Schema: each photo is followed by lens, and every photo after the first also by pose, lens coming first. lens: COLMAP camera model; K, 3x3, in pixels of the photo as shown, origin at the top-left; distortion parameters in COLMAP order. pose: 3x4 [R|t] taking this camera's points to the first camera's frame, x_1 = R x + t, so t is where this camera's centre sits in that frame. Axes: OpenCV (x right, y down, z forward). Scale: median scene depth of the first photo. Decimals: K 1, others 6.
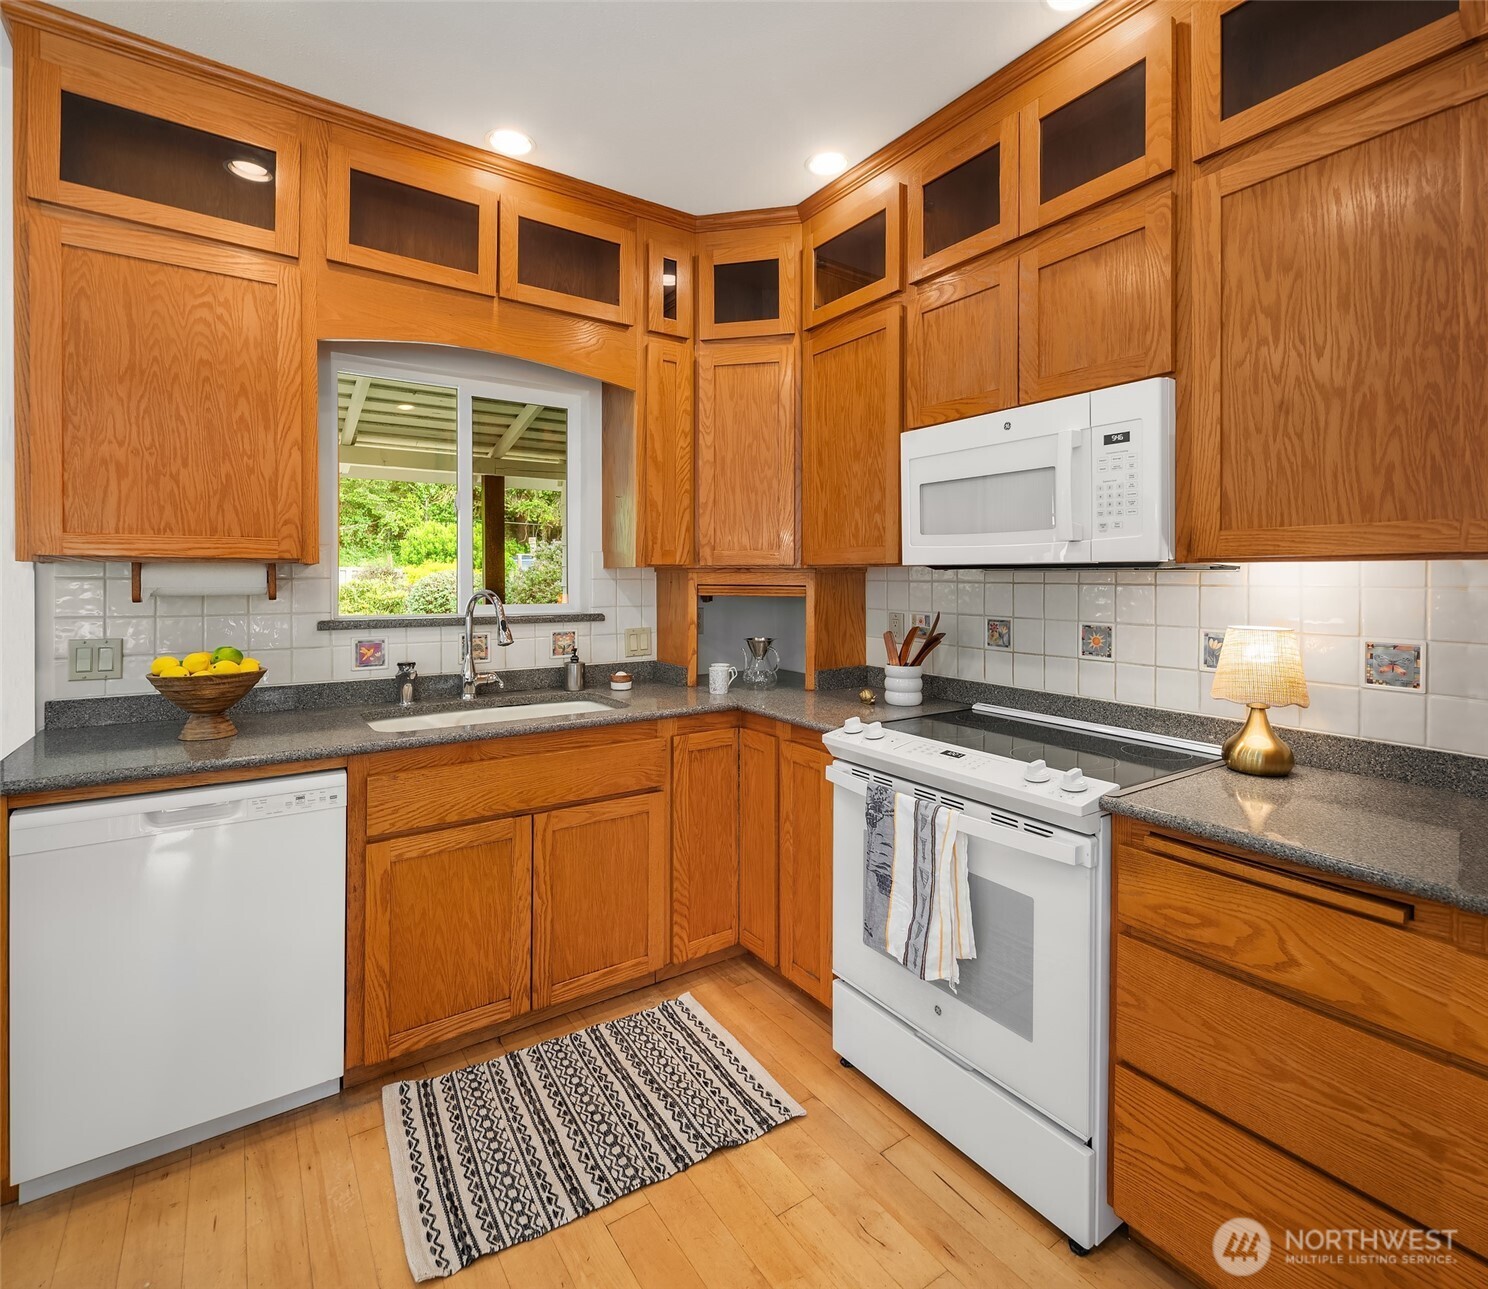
lens RADIAL K [[743.6, 0, 748.4], [0, 743.6, 617.6], [0, 0, 1]] dist [0.005714, -0.001070]
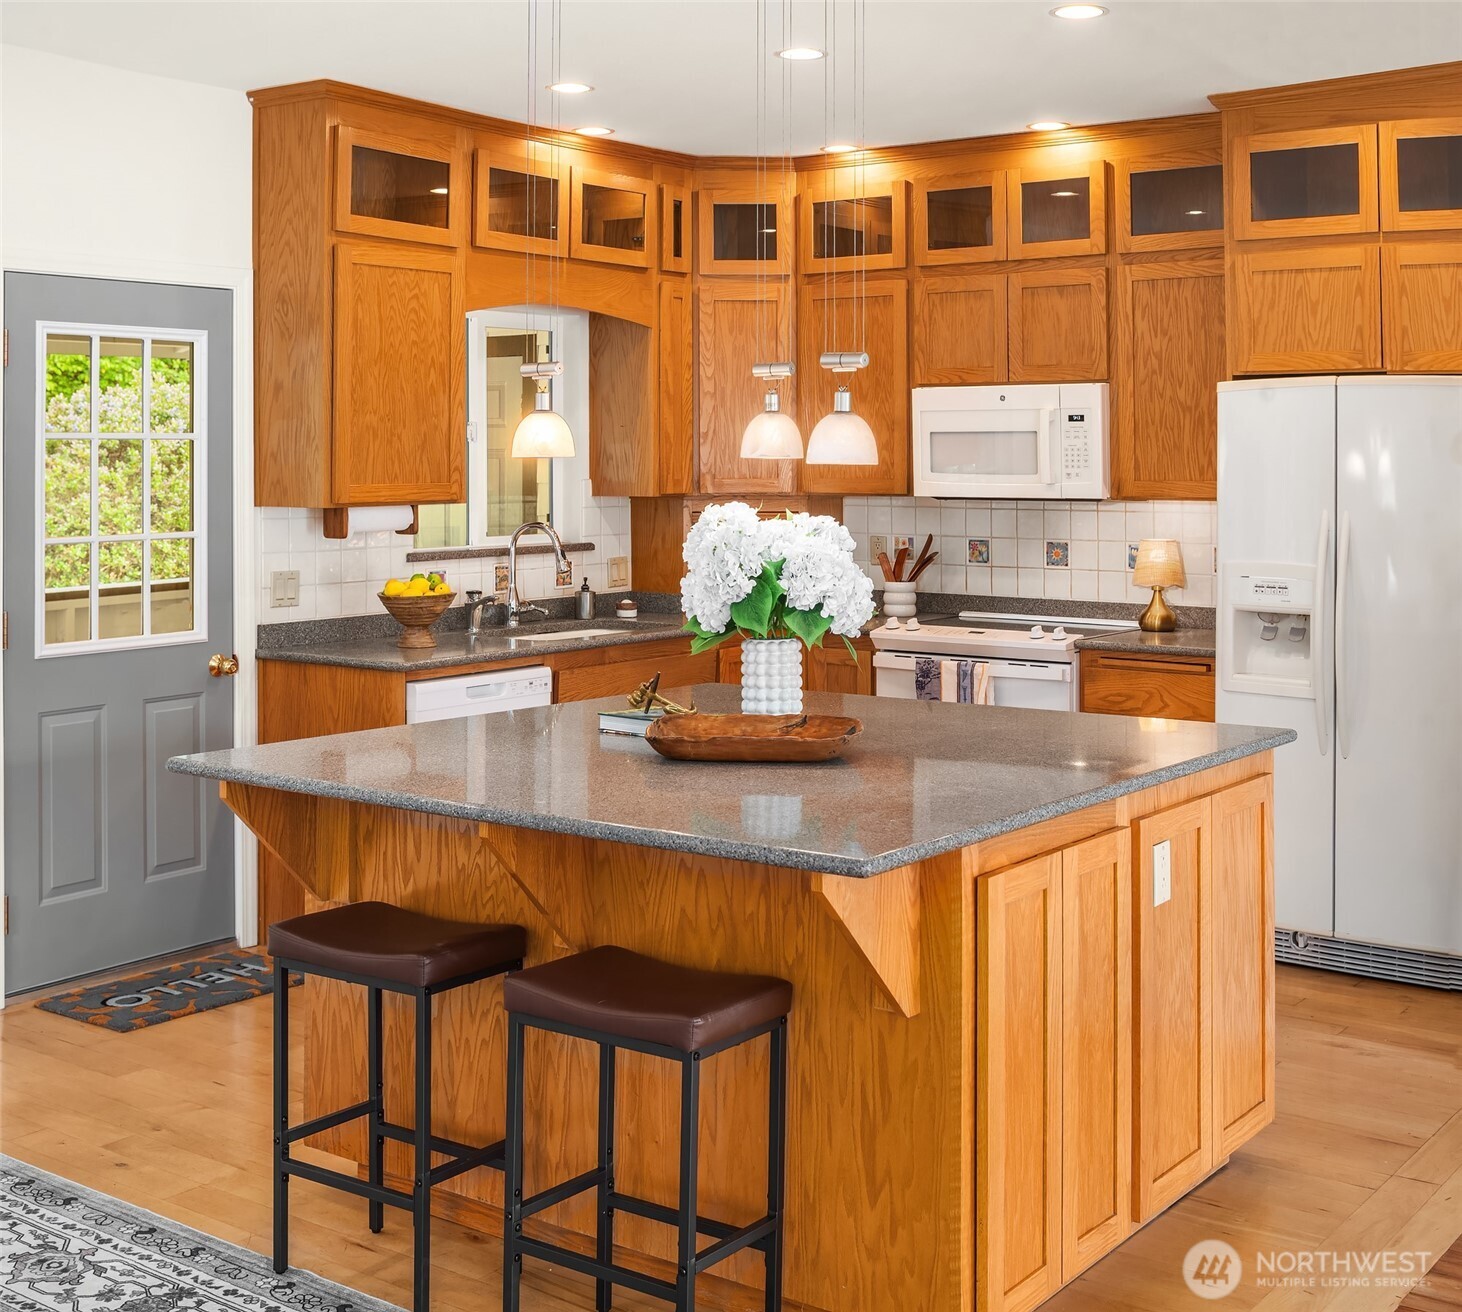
lens RADIAL K [[1892.5, 0, 731.0], [0, 1892.5, 656.0], [0, 0, 1]] dist [-0.036176, -0.026620]
pose [[0.945853, -0.039789, 0.322147, -1.267017], [0.023024, 0.998183, 0.055684, 0.013492], [-0.323777, -0.045252, 0.945051, -2.155891]]
